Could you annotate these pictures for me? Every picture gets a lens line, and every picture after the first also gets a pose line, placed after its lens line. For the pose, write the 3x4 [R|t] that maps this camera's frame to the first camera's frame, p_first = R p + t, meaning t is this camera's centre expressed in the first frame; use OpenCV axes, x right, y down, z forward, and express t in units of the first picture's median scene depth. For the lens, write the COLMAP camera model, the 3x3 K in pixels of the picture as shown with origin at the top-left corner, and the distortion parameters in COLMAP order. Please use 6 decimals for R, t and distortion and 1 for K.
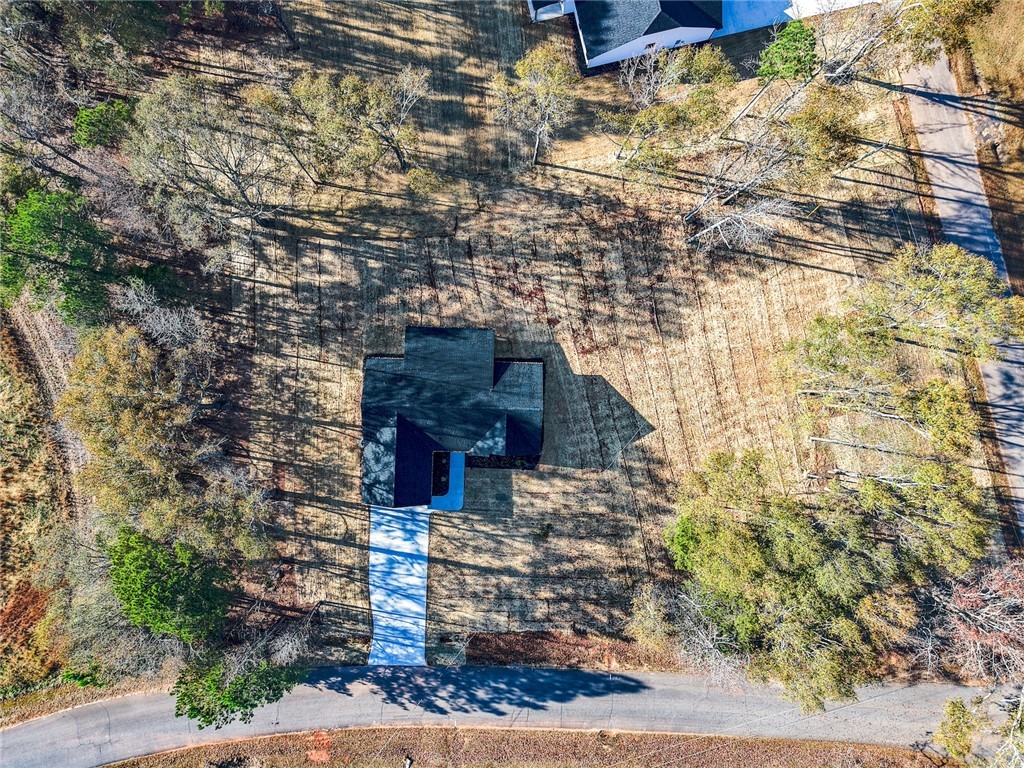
lens RADIAL K [[697.4, 0, 509.0], [0, 697.4, 375.5], [0, 0, 1]] dist [0.021794, -0.025081]
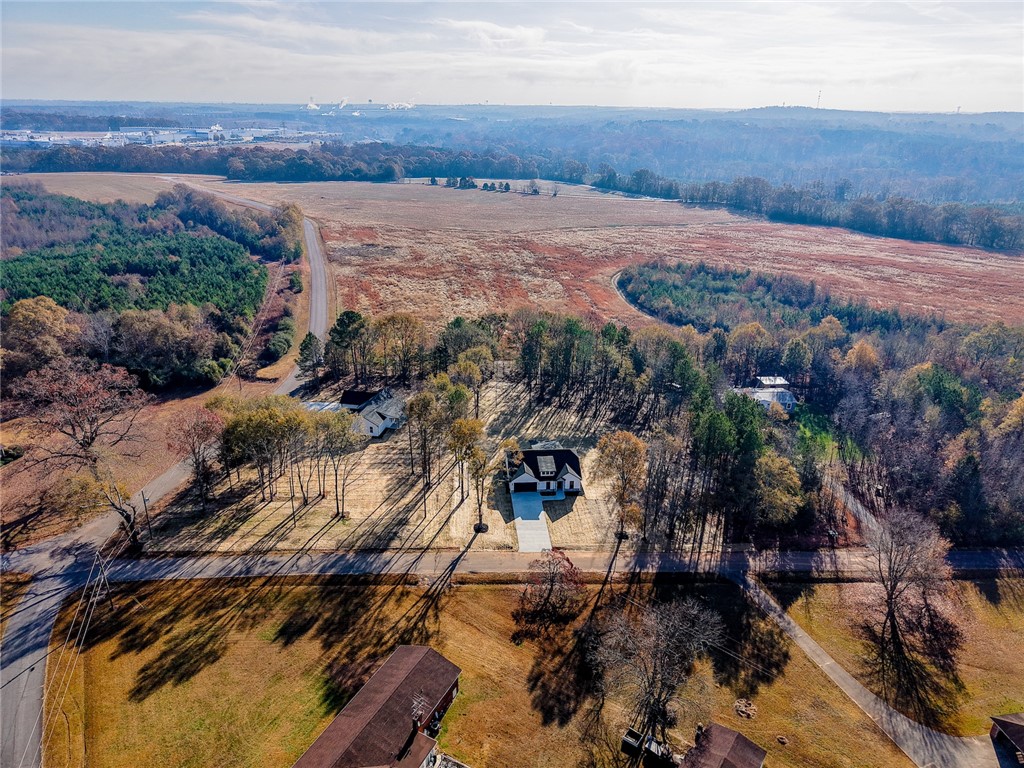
lens RADIAL K [[697.4, 0, 508.1], [0, 697.4, 384.5], [0, 0, 1]] dist [0.021794, -0.025081]
pose [[-0.165979, 0.336594, -0.926906, 1.993774], [-0.985927, -0.075692, 0.149061, -0.743504], [-0.019986, 0.938603, 0.344420, 0.054548]]
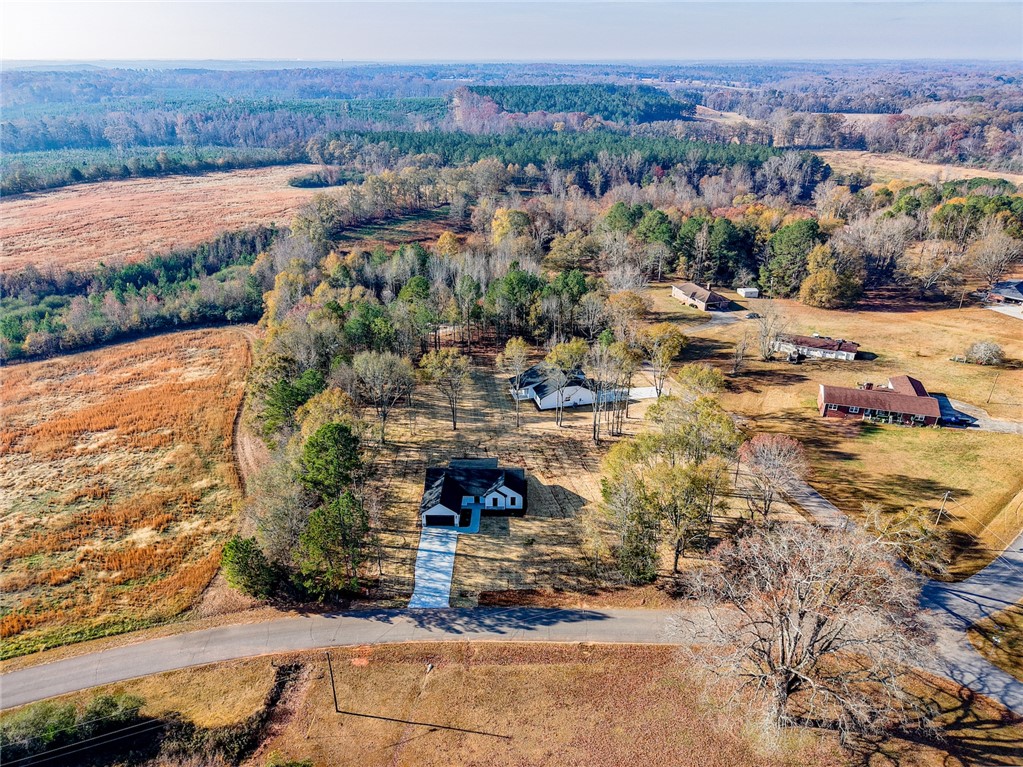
lens RADIAL K [[696.8, 0, 507.3], [0, 696.8, 380.4], [0, 0, 1]] dist [0.021794, -0.025081]
pose [[0.999367, -0.035291, -0.004565, 0.019927], [0.010518, 0.415477, -0.909543, 1.494401], [0.033995, 0.908919, 0.415586, 0.017806]]
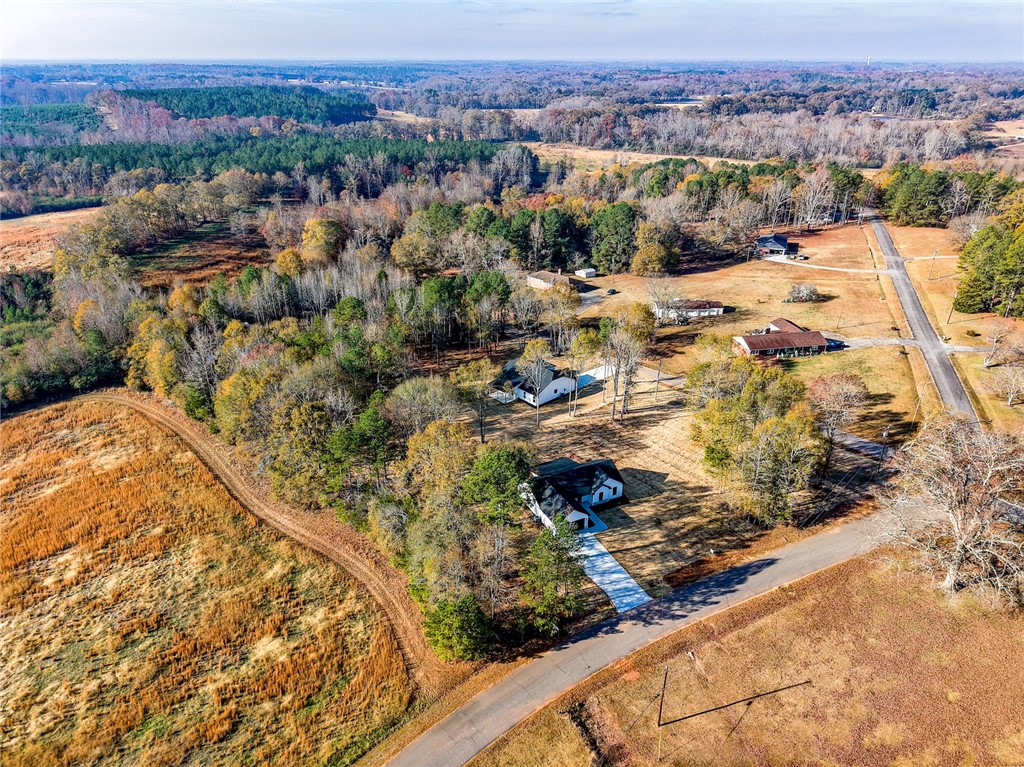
lens RADIAL K [[697.4, 0, 507.0], [0, 697.4, 383.0], [0, 0, 1]] dist [0.021794, -0.025081]
pose [[0.879489, -0.230049, 0.416626, -0.870665], [0.474910, 0.367225, -0.799754, 1.250261], [0.030987, 0.901235, 0.432222, -0.017169]]
